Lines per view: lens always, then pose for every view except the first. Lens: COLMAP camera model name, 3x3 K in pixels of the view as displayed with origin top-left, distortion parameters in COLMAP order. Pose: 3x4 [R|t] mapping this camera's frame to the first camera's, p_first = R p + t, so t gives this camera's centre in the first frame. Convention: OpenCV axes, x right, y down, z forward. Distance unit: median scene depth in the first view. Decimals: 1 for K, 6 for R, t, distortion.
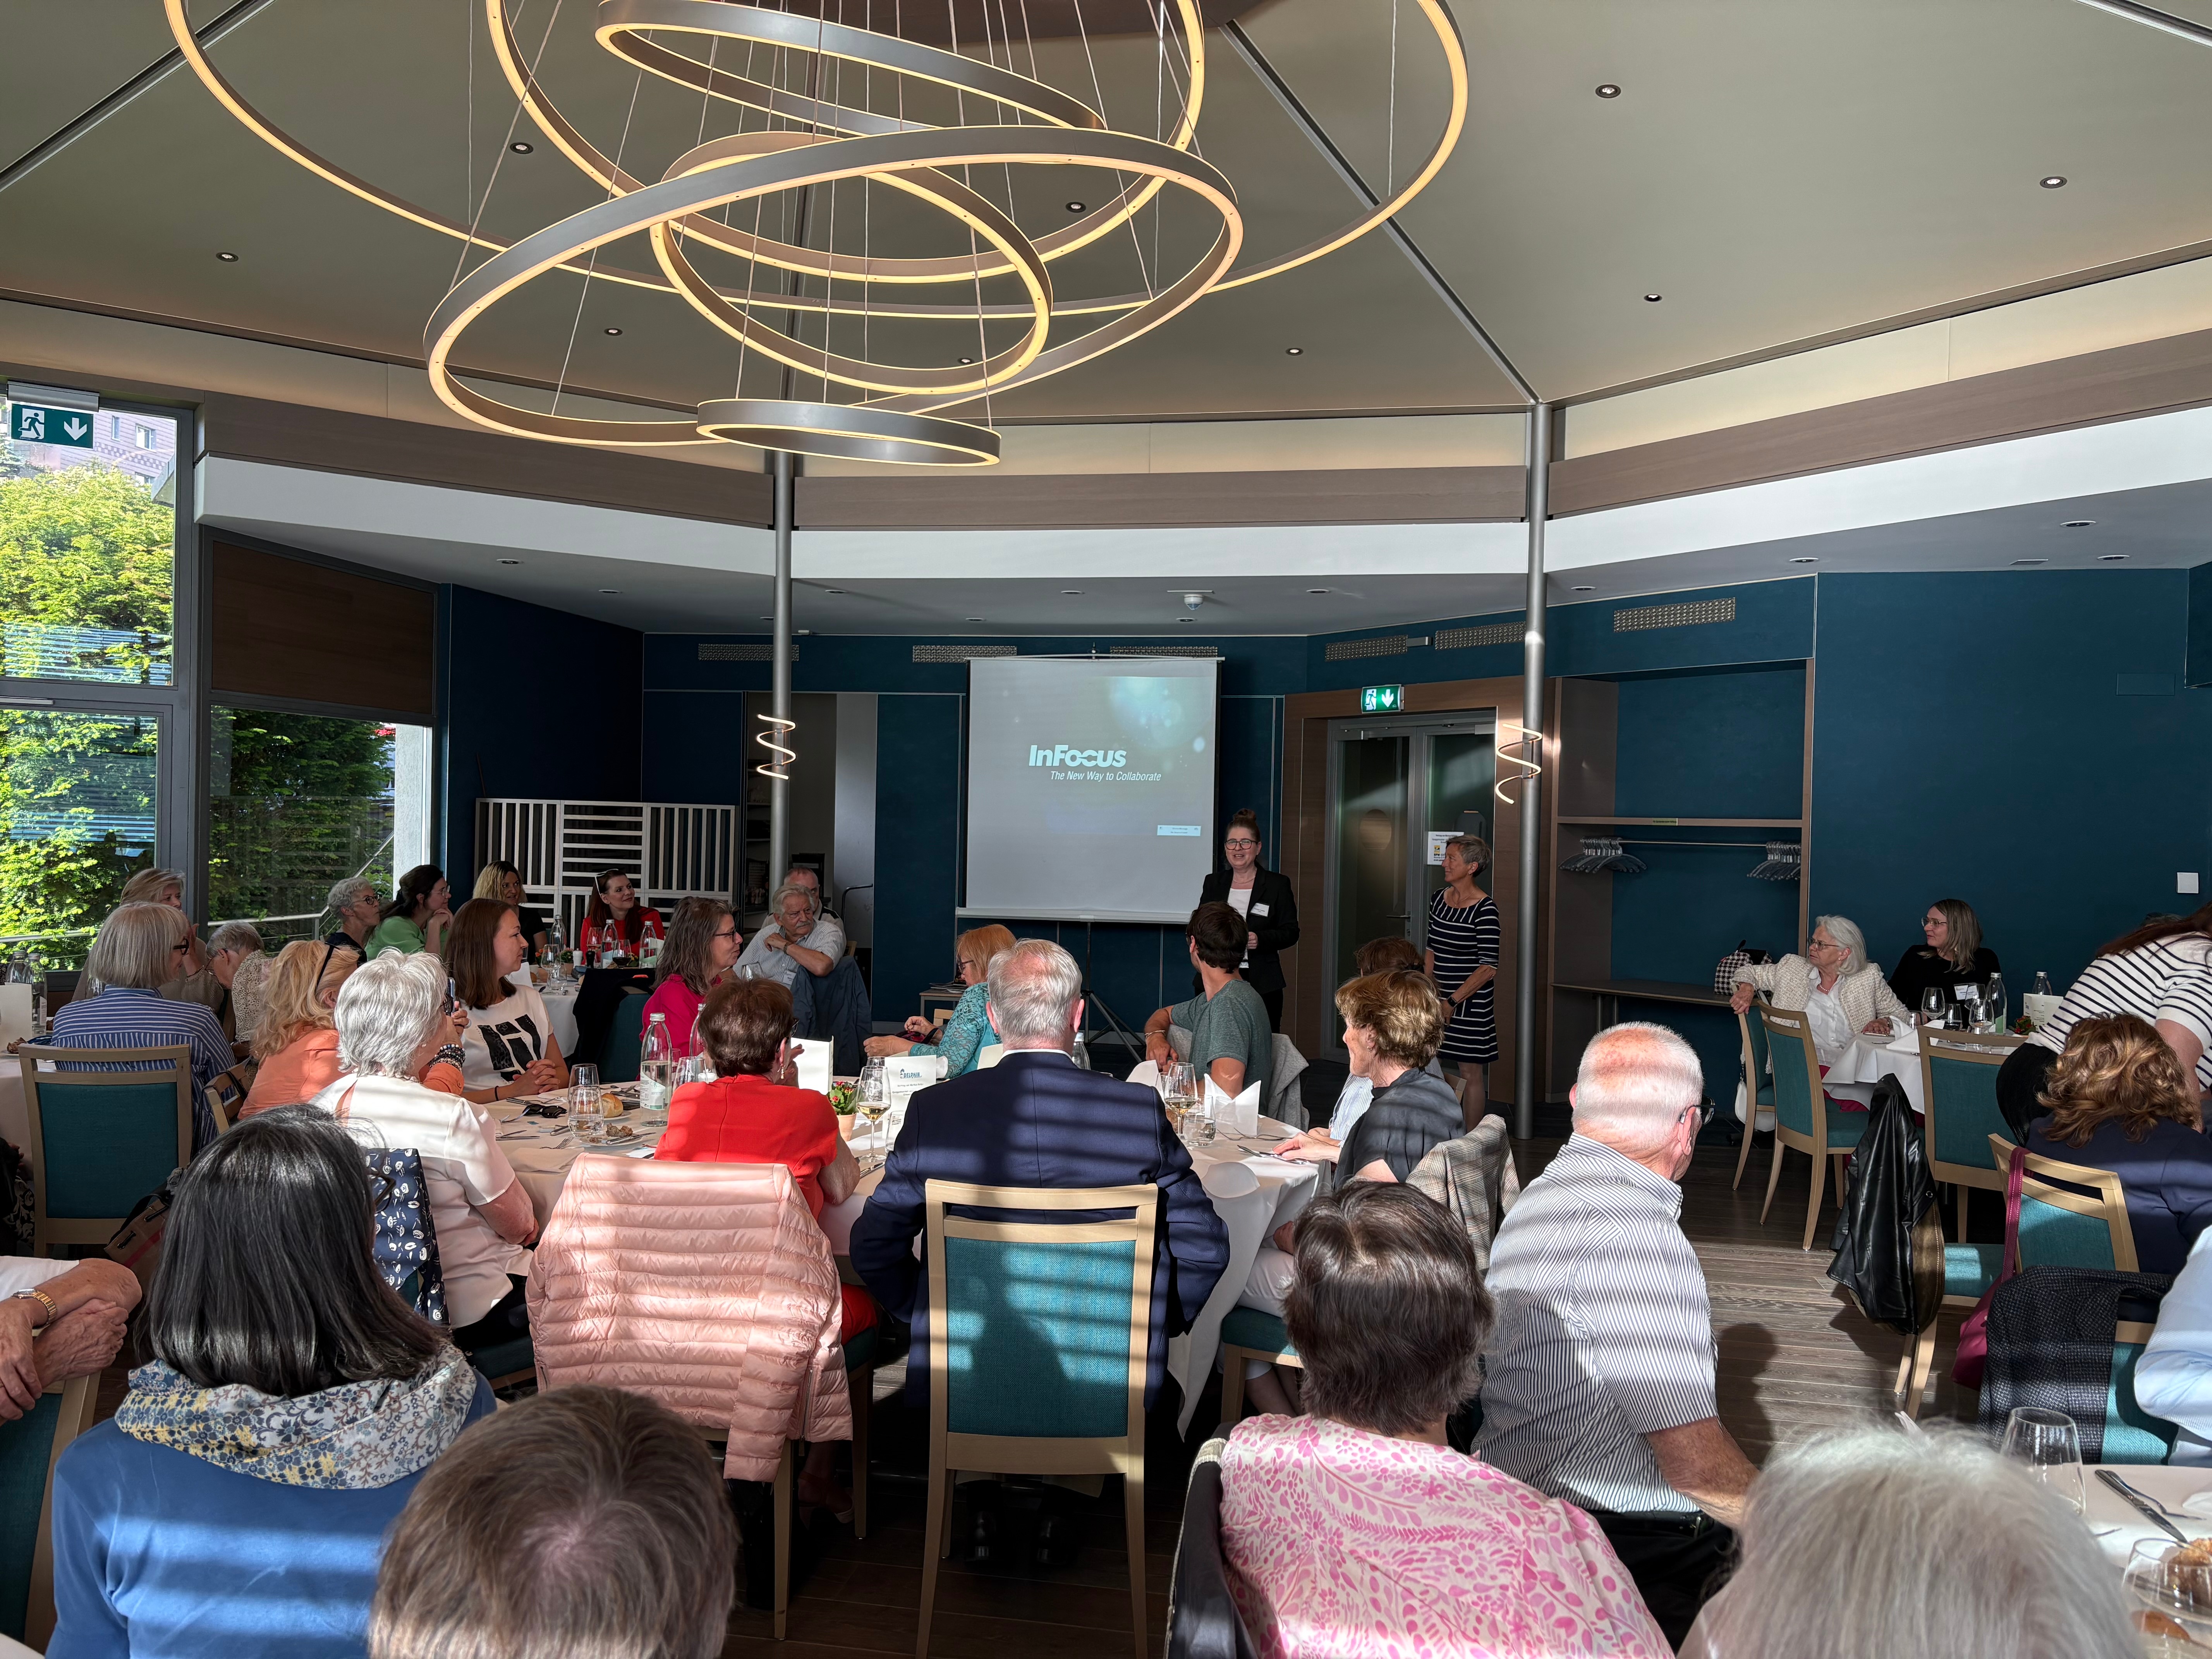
lens RADIAL K [[1666.5, 0, 1106.0], [0, 1666.5, 829.5], [0, 0, 1]] dist [-0.004162, -0.002202]
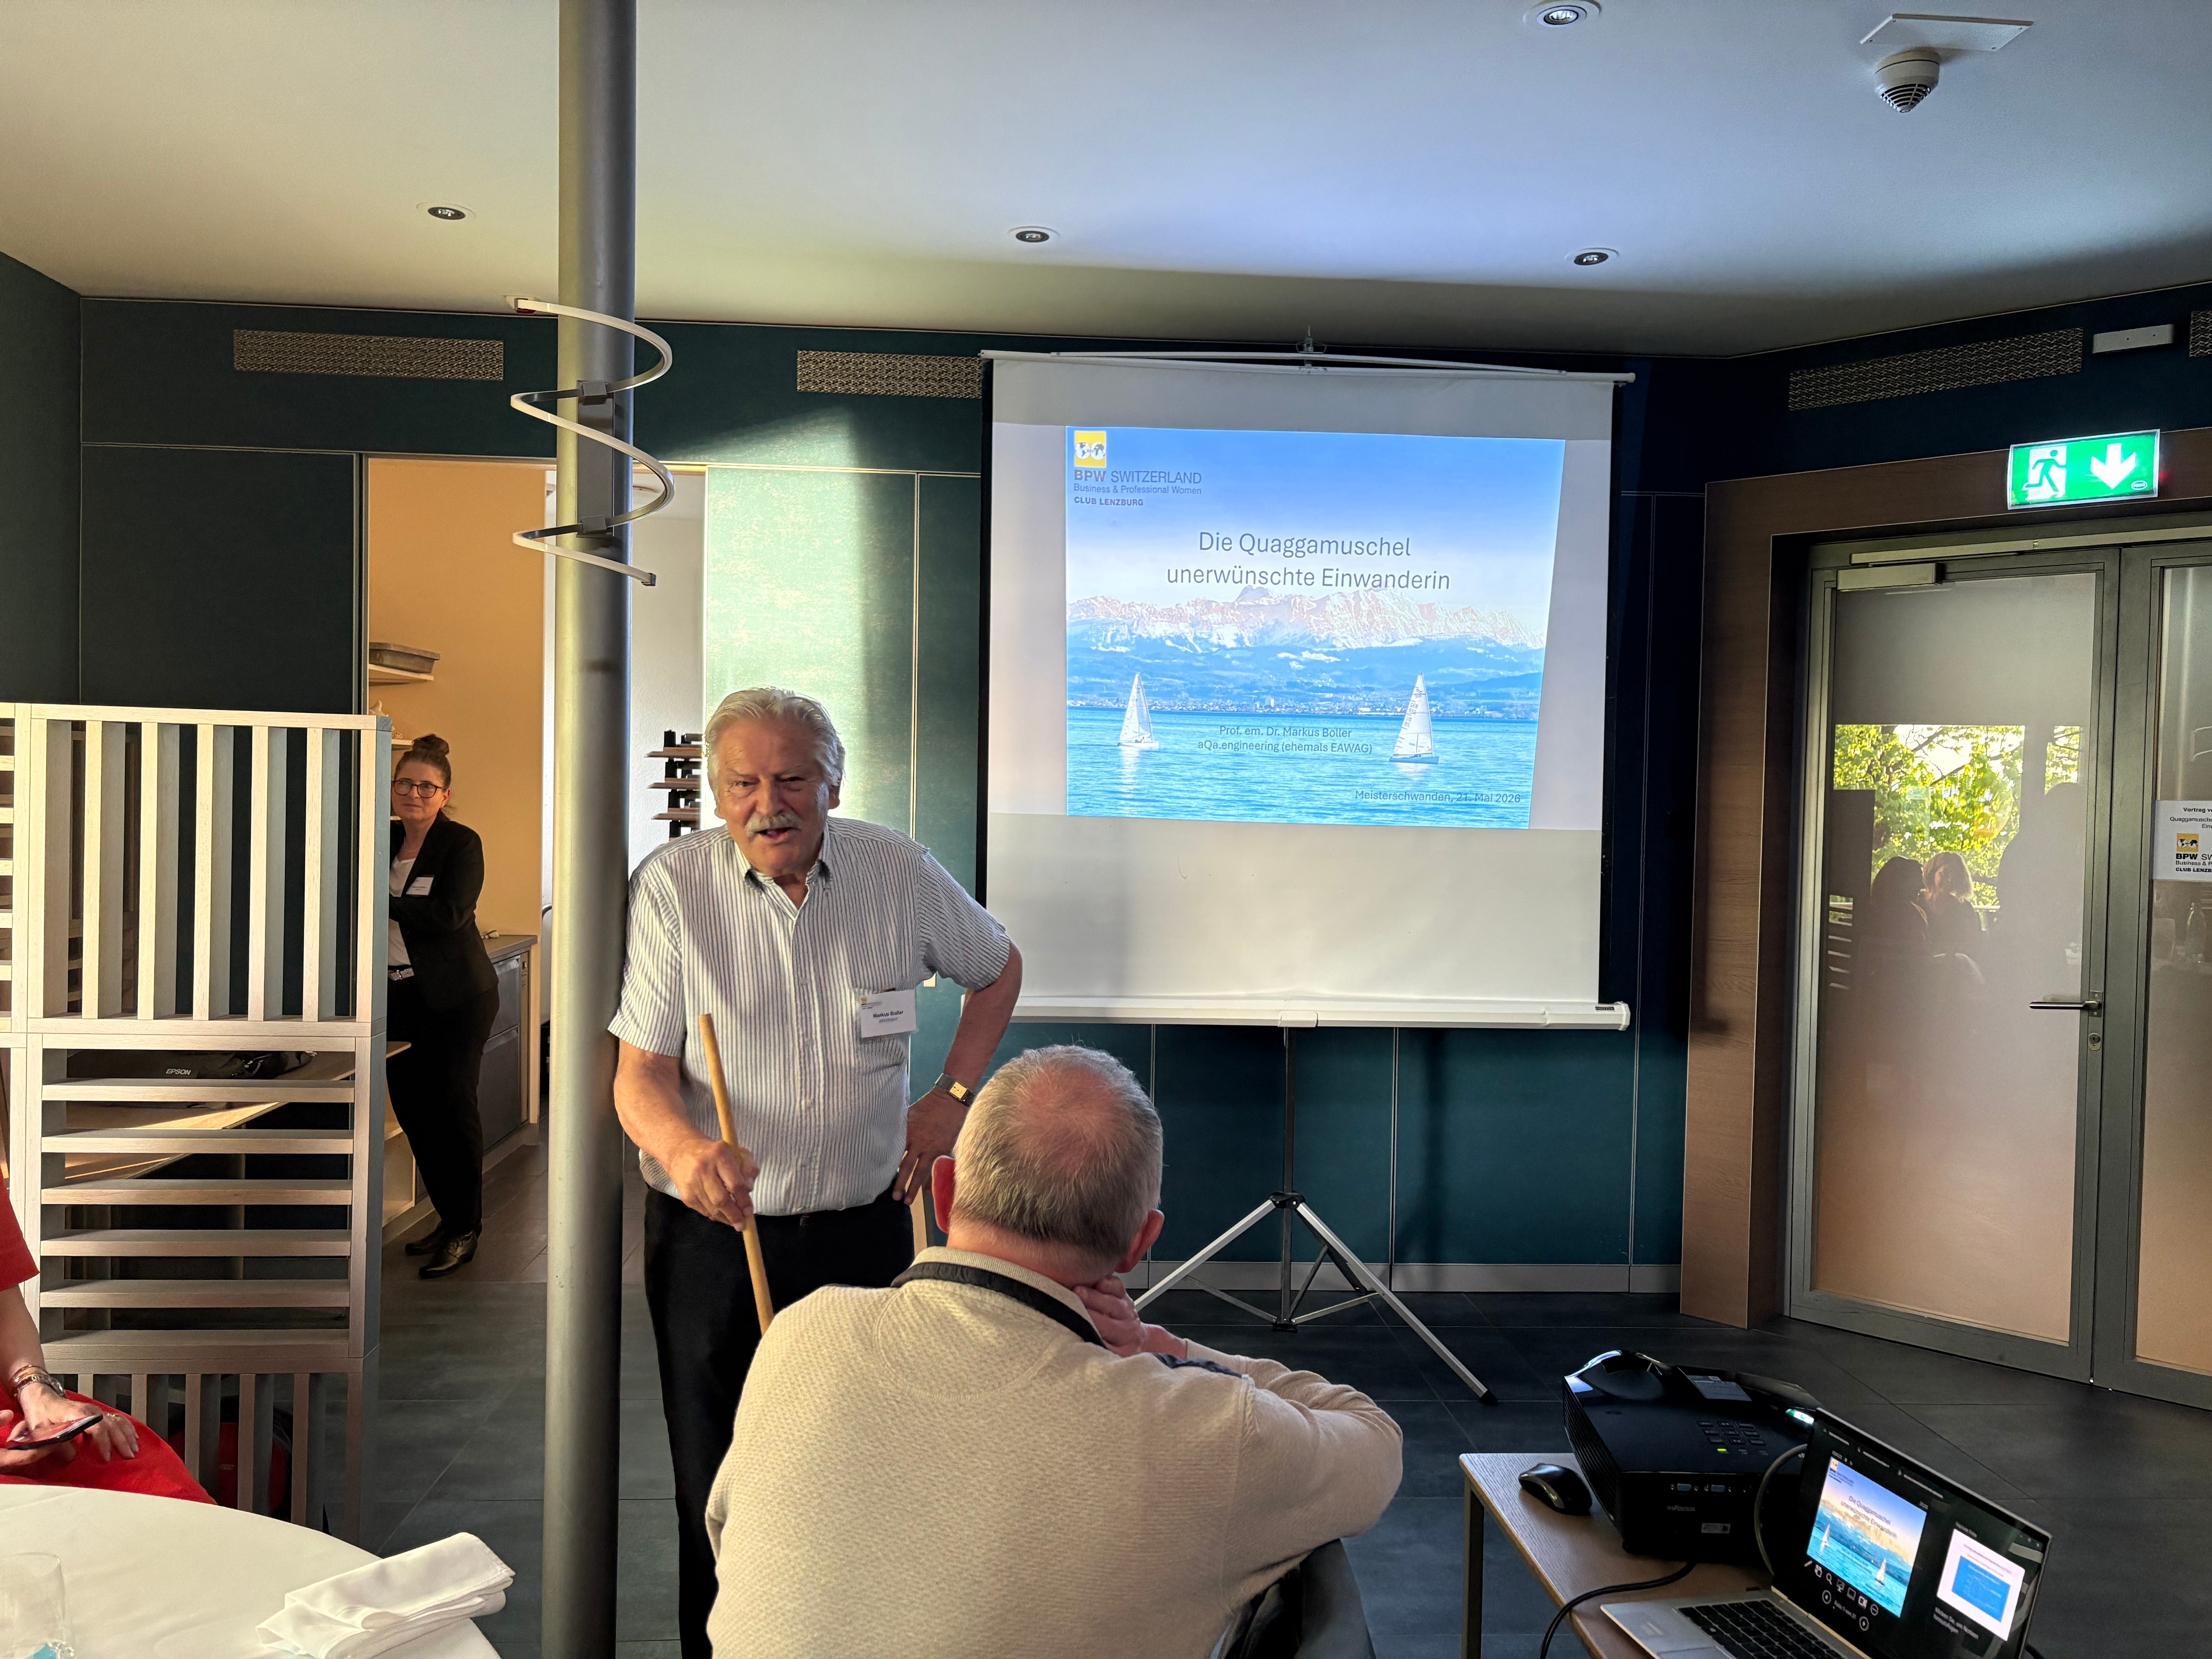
lens RADIAL K [[1666.5, 0, 1106.0], [0, 1666.5, 829.5], [0, 0, 1]] dist [-0.004162, -0.002202]
pose [[0.971979, -0.008496, 0.234915, -0.167807], [0.003938, 0.999795, 0.019865, -0.000153], [-0.235036, -0.018383, 0.971813, 0.690599]]
